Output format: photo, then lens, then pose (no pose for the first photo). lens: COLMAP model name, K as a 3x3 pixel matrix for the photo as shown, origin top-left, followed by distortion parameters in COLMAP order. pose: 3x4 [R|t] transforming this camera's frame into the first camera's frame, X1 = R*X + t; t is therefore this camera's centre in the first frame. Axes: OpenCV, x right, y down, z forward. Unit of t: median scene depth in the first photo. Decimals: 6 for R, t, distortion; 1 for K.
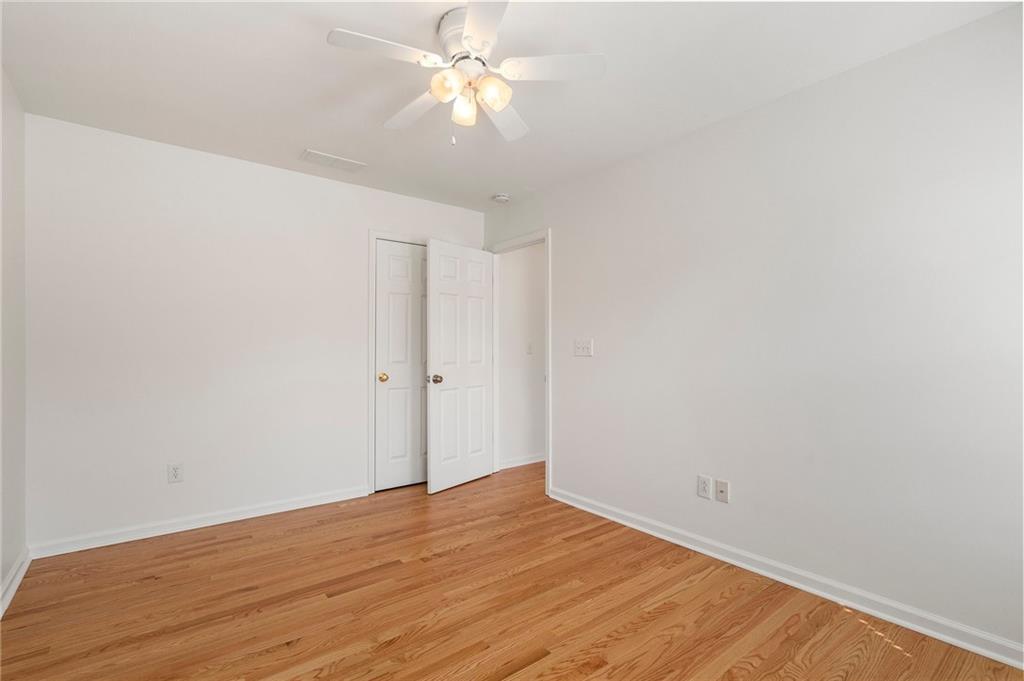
lens RADIAL K [[467.1, 0, 507.7], [0, 467.1, 344.7], [0, 0, 1]] dist [-0.003897, 0.000618]
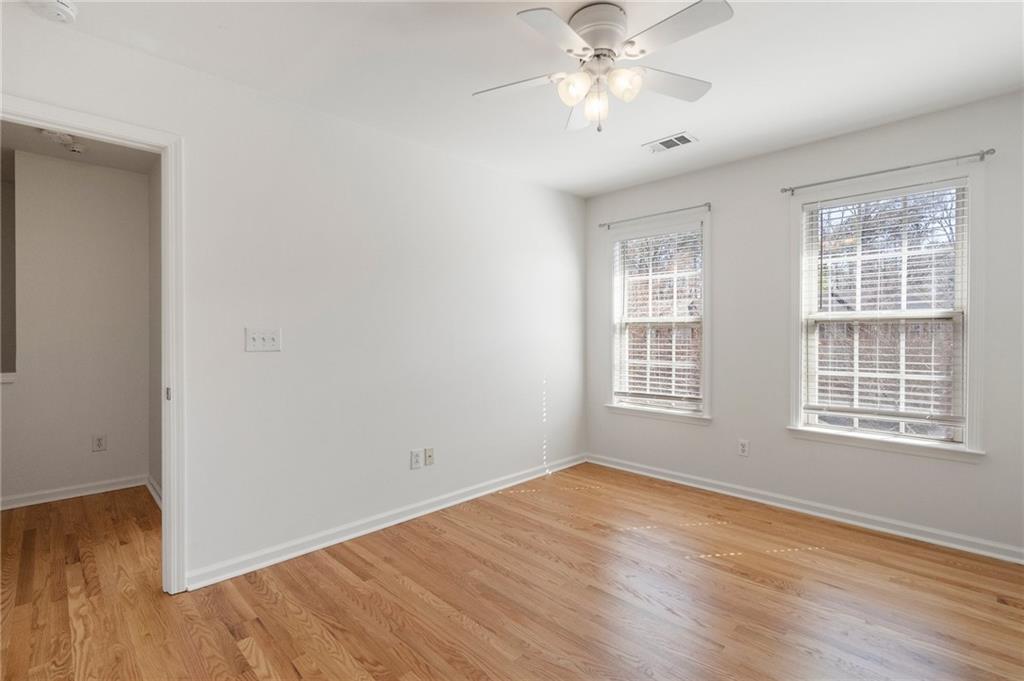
lens RADIAL K [[467.1, 0, 506.5], [0, 467.1, 336.9], [0, 0, 1]] dist [-0.003897, 0.000618]
pose [[-0.108148, -0.007827, 0.994104, -0.746125], [-0.003416, 0.999966, 0.007502, -0.005919], [-0.994129, -0.002585, -0.108171, 0.907920]]
